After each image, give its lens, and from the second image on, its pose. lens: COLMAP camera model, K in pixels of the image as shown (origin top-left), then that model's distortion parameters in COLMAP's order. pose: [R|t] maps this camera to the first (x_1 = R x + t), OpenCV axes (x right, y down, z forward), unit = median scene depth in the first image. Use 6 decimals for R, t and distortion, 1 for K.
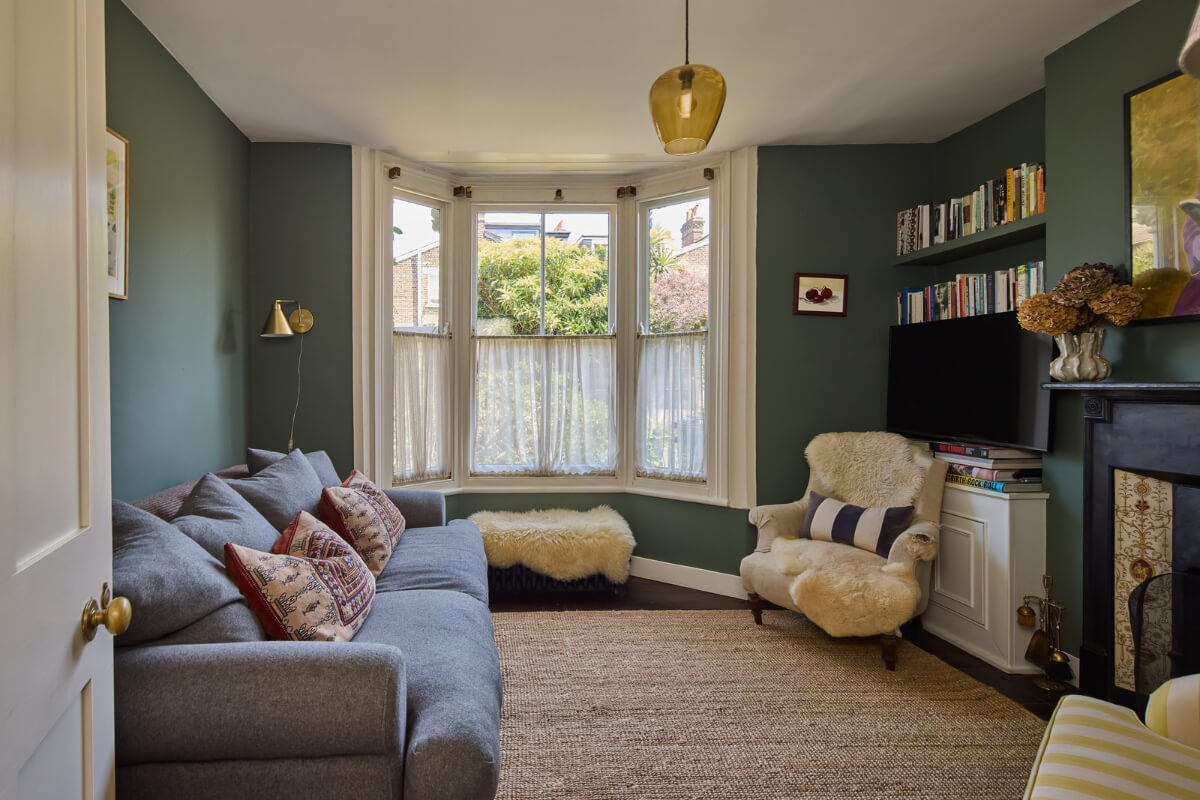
lens RADIAL K [[589.9, 0, 600.0], [0, 589.9, 400.0], [0, 0, 1]] dist [0.000278, -0.000781]
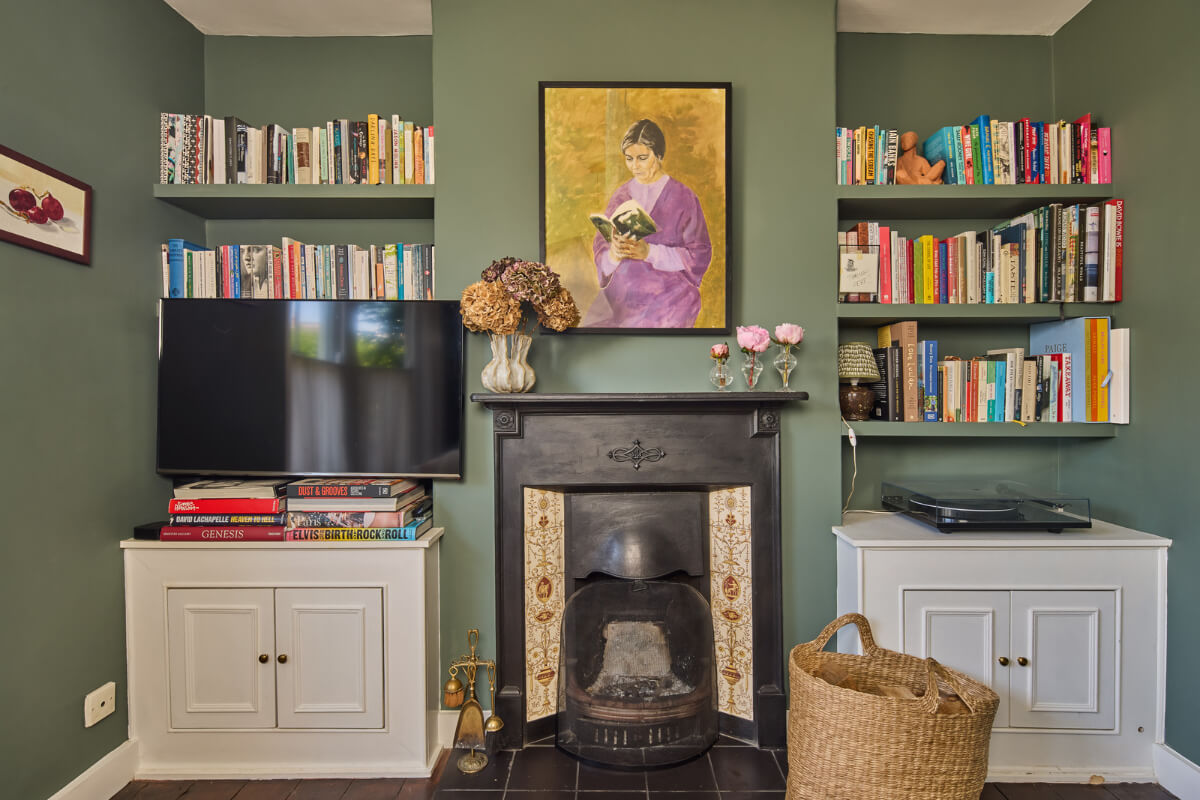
lens RADIAL K [[589.9, 0, 600.0], [0, 589.9, 400.0], [0, 0, 1]] dist [0.000278, -0.000781]
pose [[0.201871, -0.010922, 0.979351, -0.001602], [0.025924, 0.999647, 0.005805, -0.018026], [-0.979069, 0.024216, 0.202083, 0.578753]]
